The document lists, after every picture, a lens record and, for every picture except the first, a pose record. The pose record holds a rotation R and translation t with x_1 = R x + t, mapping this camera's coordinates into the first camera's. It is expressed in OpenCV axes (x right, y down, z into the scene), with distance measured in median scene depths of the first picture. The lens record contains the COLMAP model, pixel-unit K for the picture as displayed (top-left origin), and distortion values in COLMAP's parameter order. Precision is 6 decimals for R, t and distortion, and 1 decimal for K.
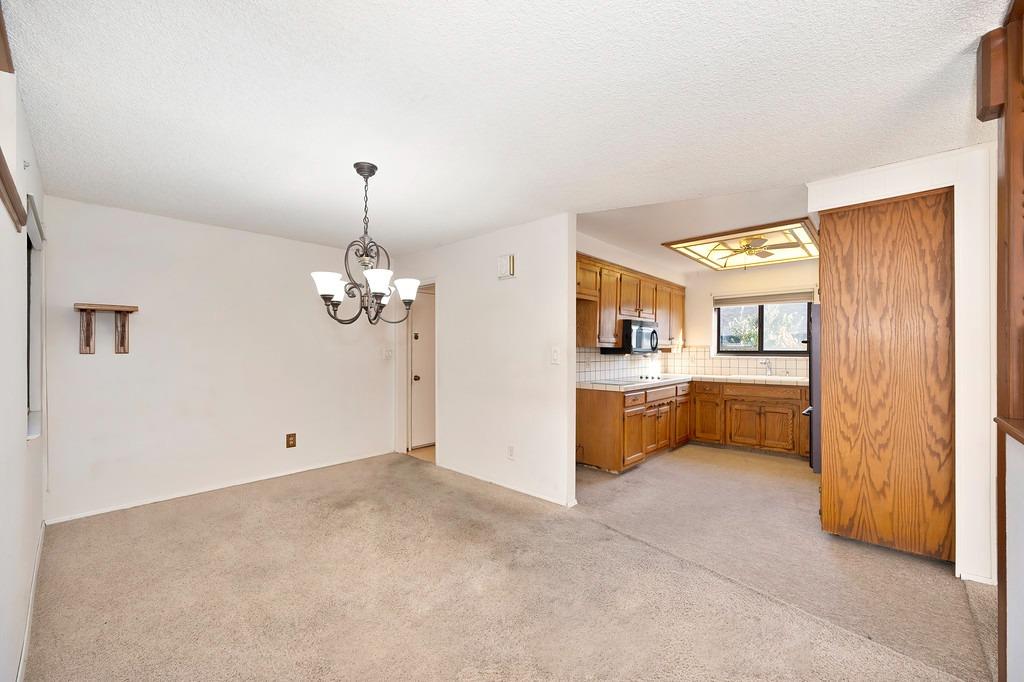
lens RADIAL K [[404.4, 0, 514.7], [0, 404.4, 351.0], [0, 0, 1]] dist [-0.001732, -0.000257]
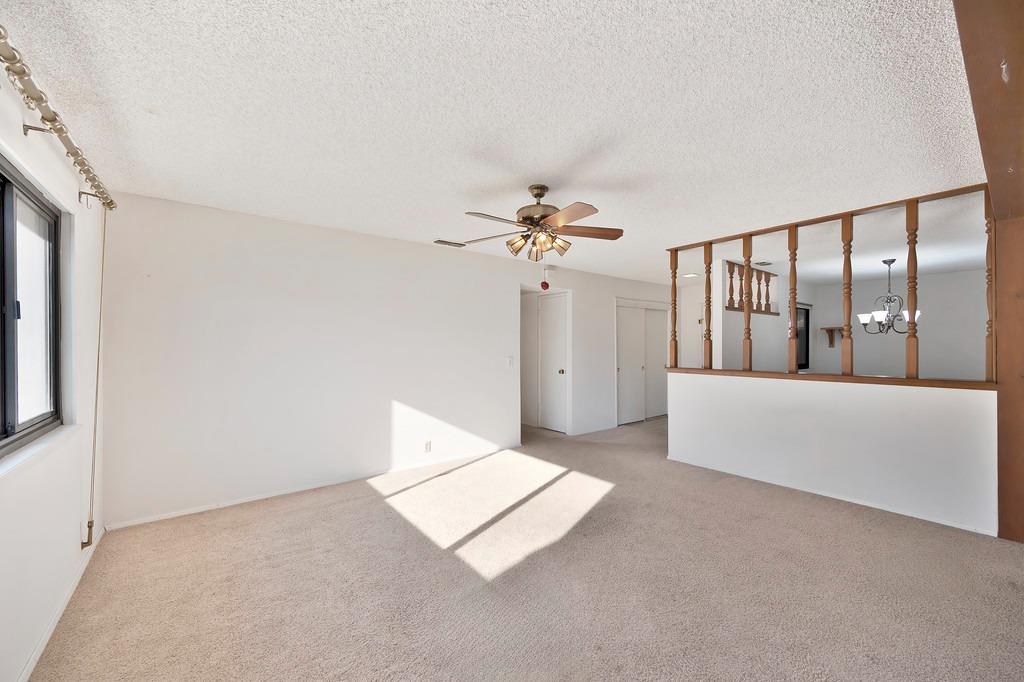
lens RADIAL K [[403.8, 0, 515.7], [0, 403.8, 348.6], [0, 0, 1]] dist [-0.001904, -0.000286]
pose [[-0.159225, 0.007998, -0.987210, 1.170049], [0.000672, 0.999968, 0.007992, -0.004414], [0.987242, 0.000609, -0.159225, -0.344512]]
